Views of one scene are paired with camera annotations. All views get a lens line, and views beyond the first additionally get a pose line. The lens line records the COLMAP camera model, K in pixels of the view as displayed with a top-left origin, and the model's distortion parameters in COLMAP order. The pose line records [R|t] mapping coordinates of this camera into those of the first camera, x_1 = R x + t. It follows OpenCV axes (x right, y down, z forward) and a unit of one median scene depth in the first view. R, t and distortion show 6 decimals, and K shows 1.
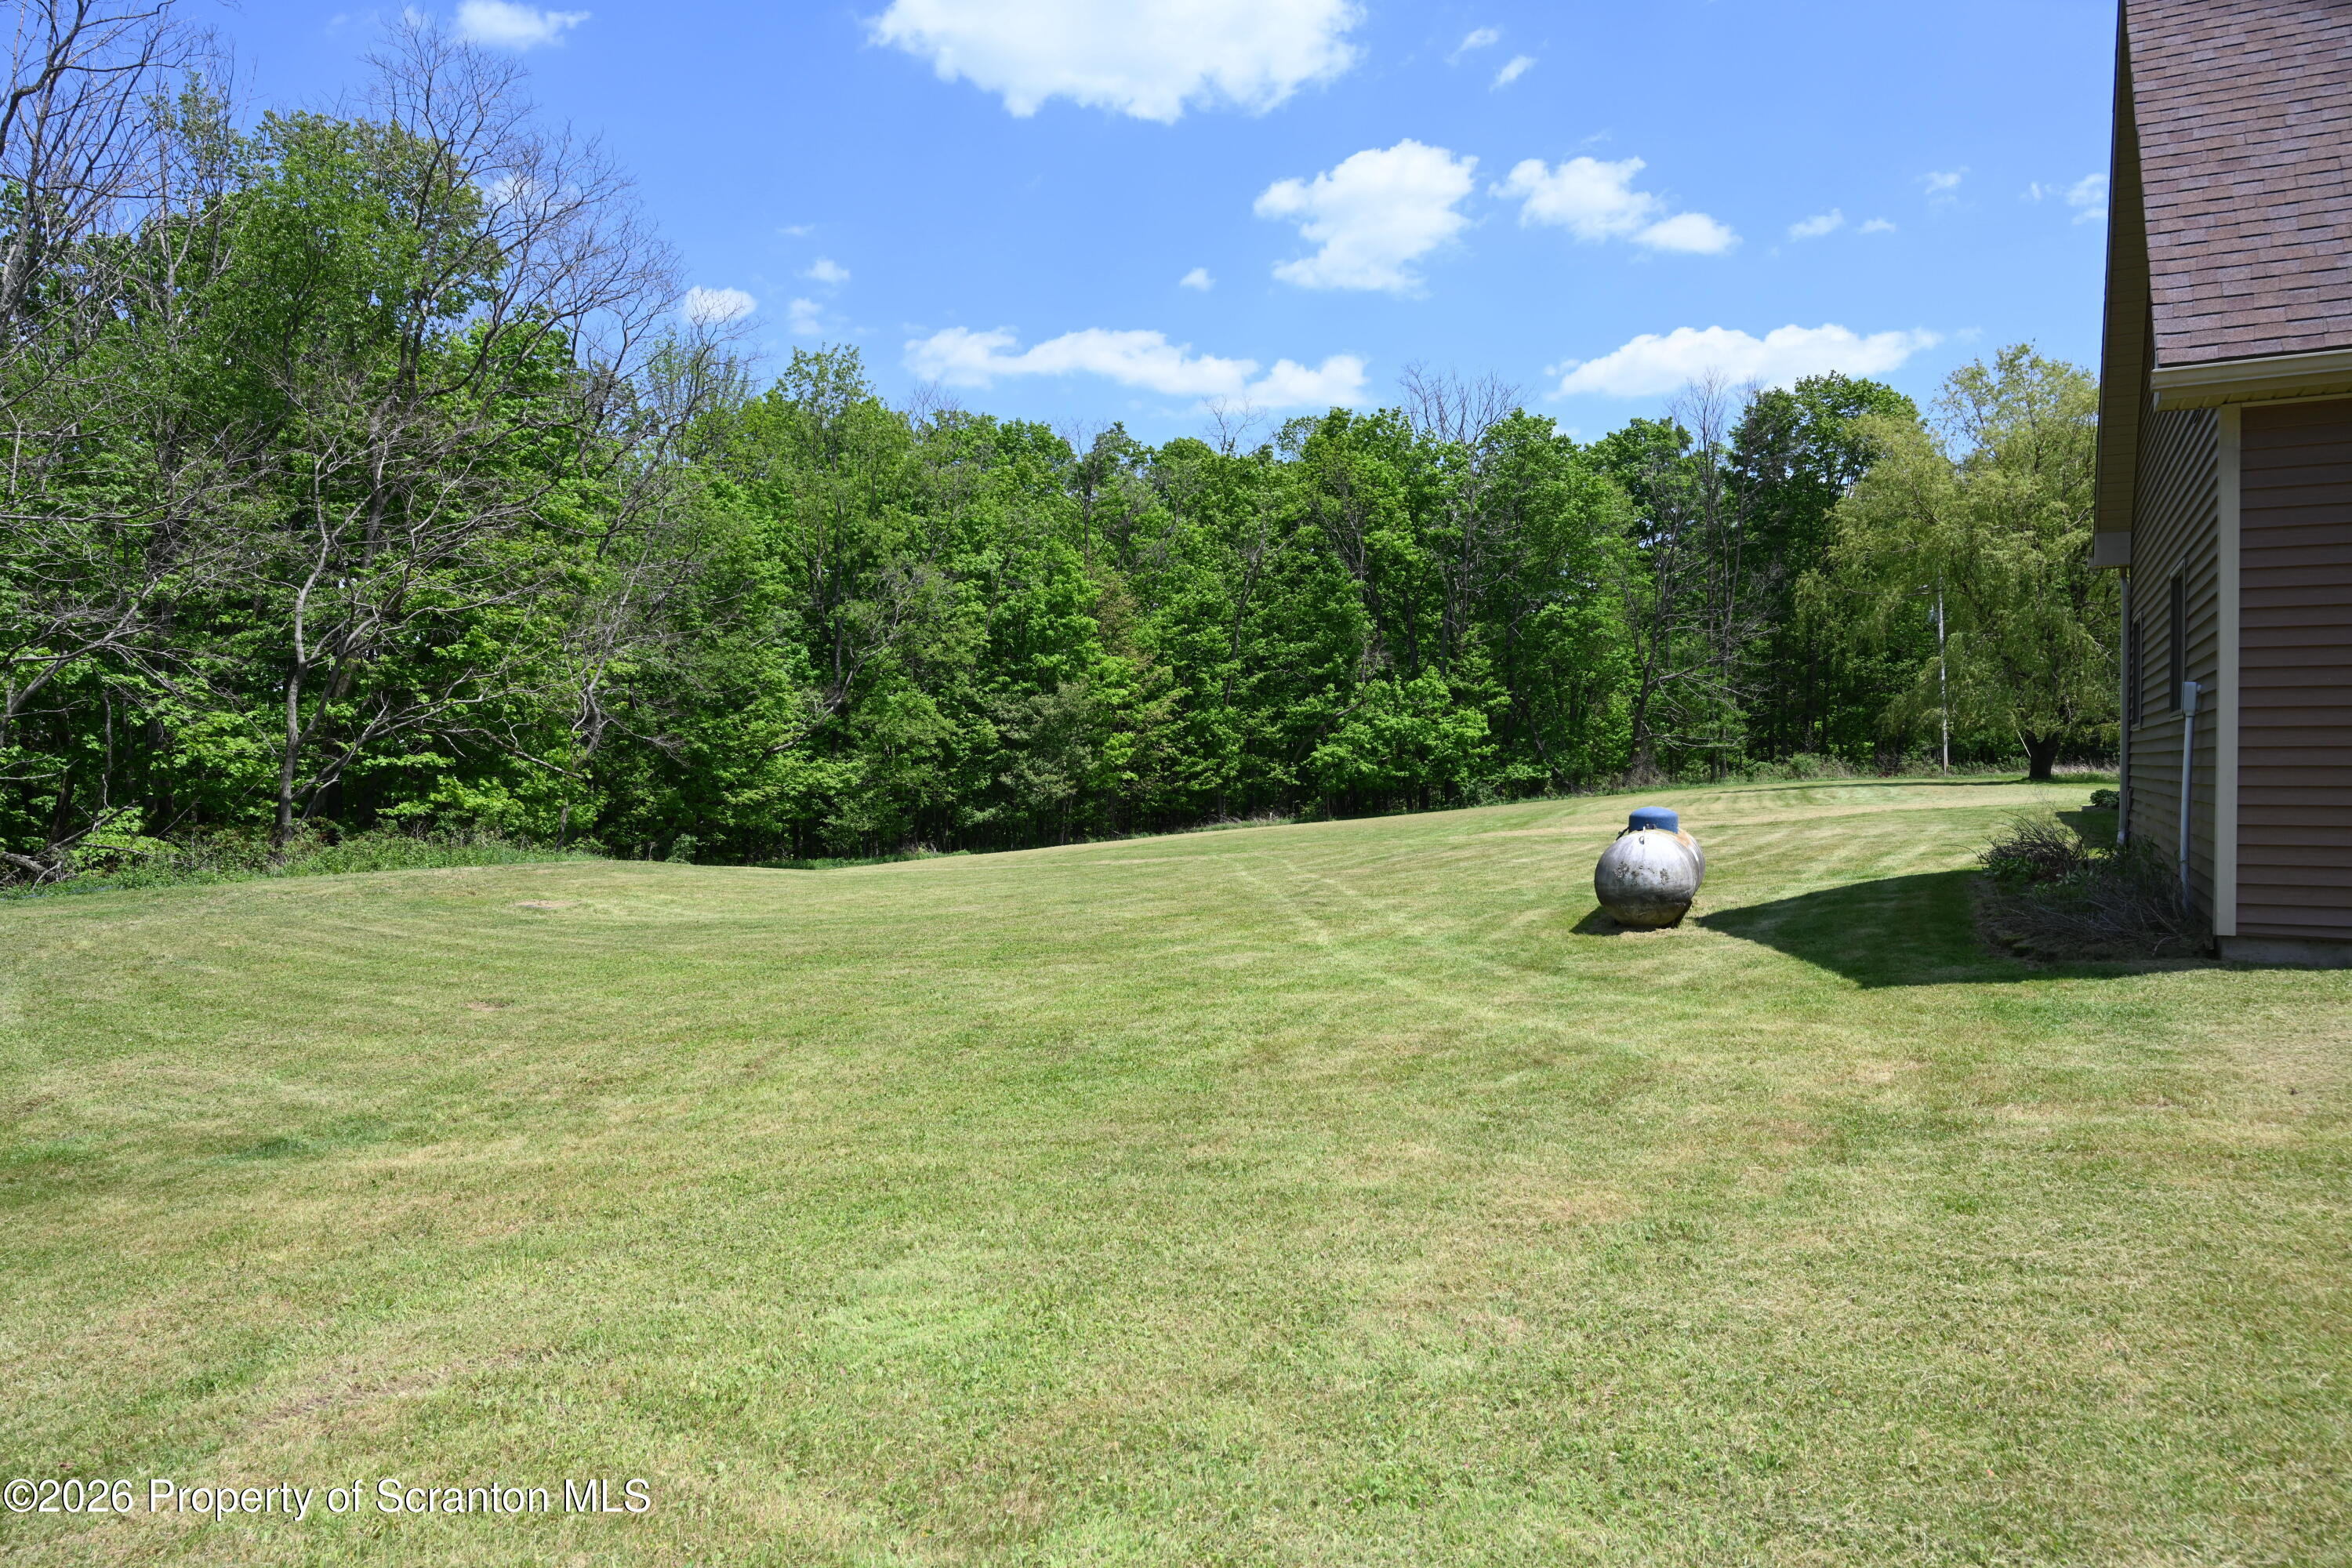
lens RADIAL K [[1577.4, 0, 1175.5], [0, 1577.4, 687.1], [0, 0, 1]] dist [-0.070307, 0.139757]
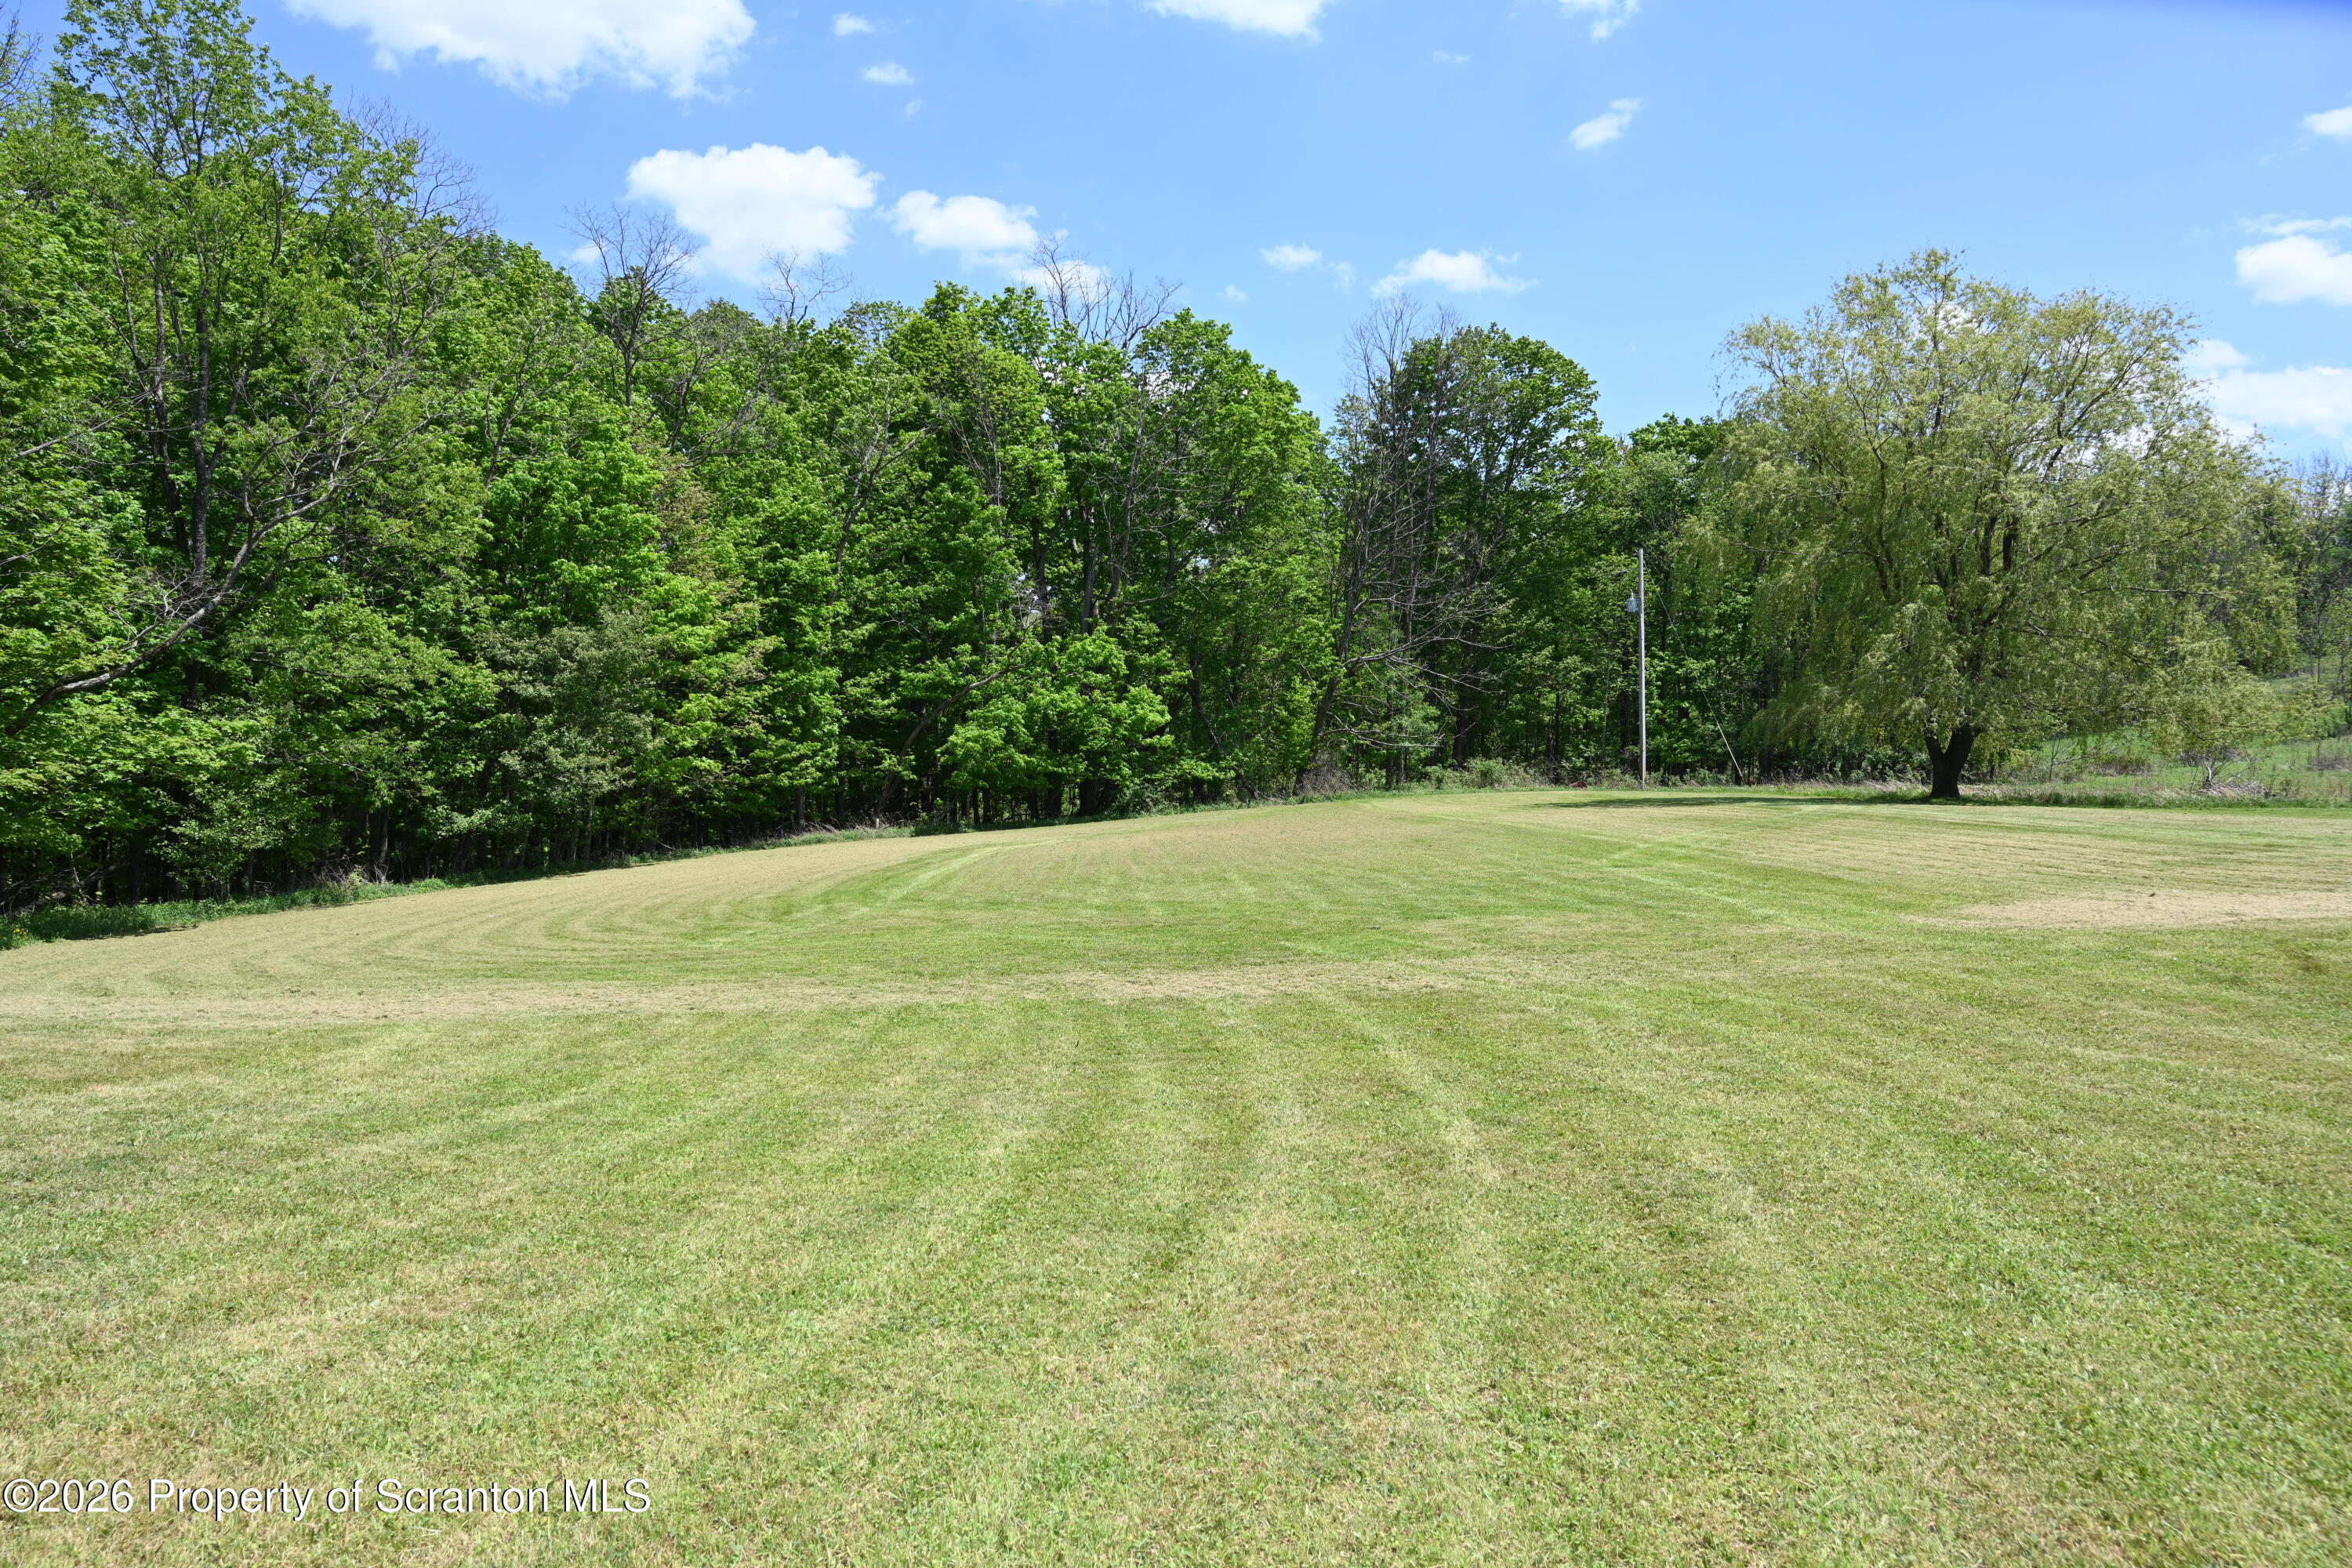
lens RADIAL K [[1557.3, 0, 1177.3], [0, 1557.3, 772.3], [0, 0, 1]] dist [-0.000200, -0.033239]
pose [[0.927002, 0.023852, 0.374298, -0.093619], [-0.043990, 0.998002, 0.045351, 0.024180], [-0.372468, -0.058505, 0.926199, 0.349035]]
